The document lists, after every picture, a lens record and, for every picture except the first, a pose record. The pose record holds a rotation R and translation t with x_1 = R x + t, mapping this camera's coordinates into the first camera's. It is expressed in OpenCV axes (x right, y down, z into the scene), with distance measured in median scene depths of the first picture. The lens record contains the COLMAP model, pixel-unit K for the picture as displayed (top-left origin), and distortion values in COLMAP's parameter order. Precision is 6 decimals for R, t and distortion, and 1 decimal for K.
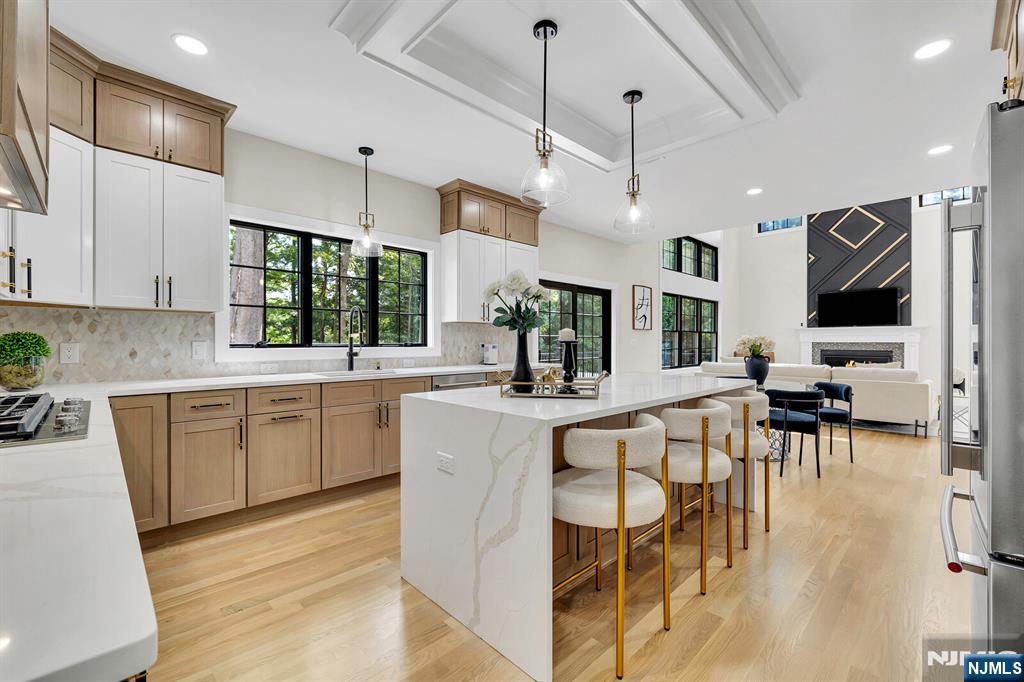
lens RADIAL K [[433.8, 0, 510.9], [0, 433.8, 344.1], [0, 0, 1]] dist [0.000168, 0.000215]
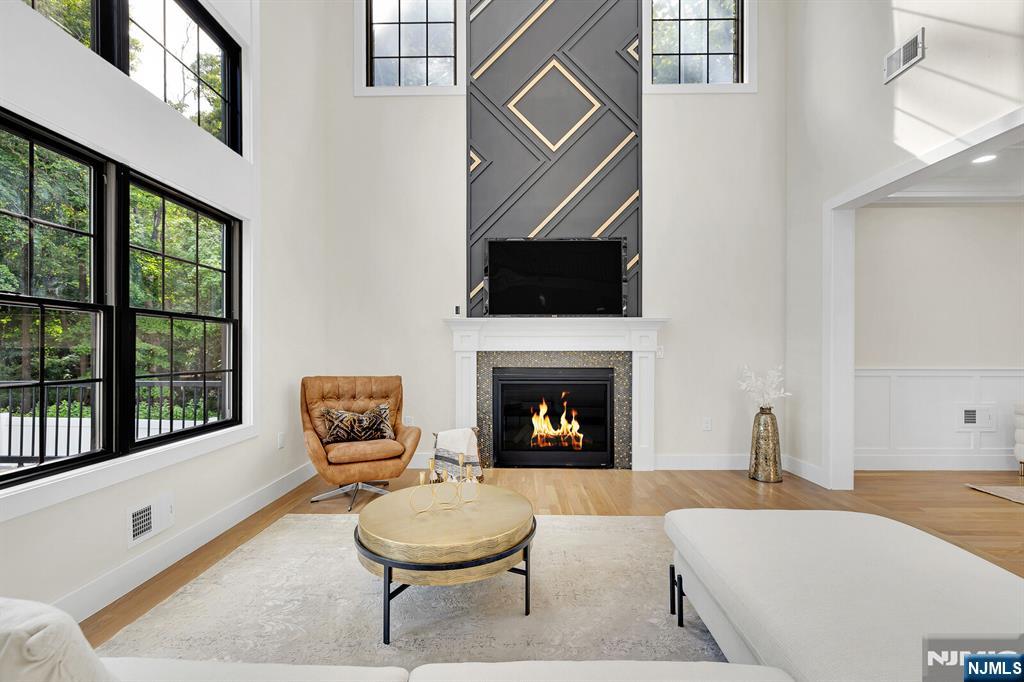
lens RADIAL K [[433.8, 0, 510.9], [0, 433.8, 344.1], [0, 0, 1]] dist [0.000168, 0.000215]
pose [[0.703675, 0.003789, 0.710512, 0.971590], [0.006032, 0.999918, -0.011306, -0.014464], [-0.710497, 0.012242, 0.703594, 1.596714]]
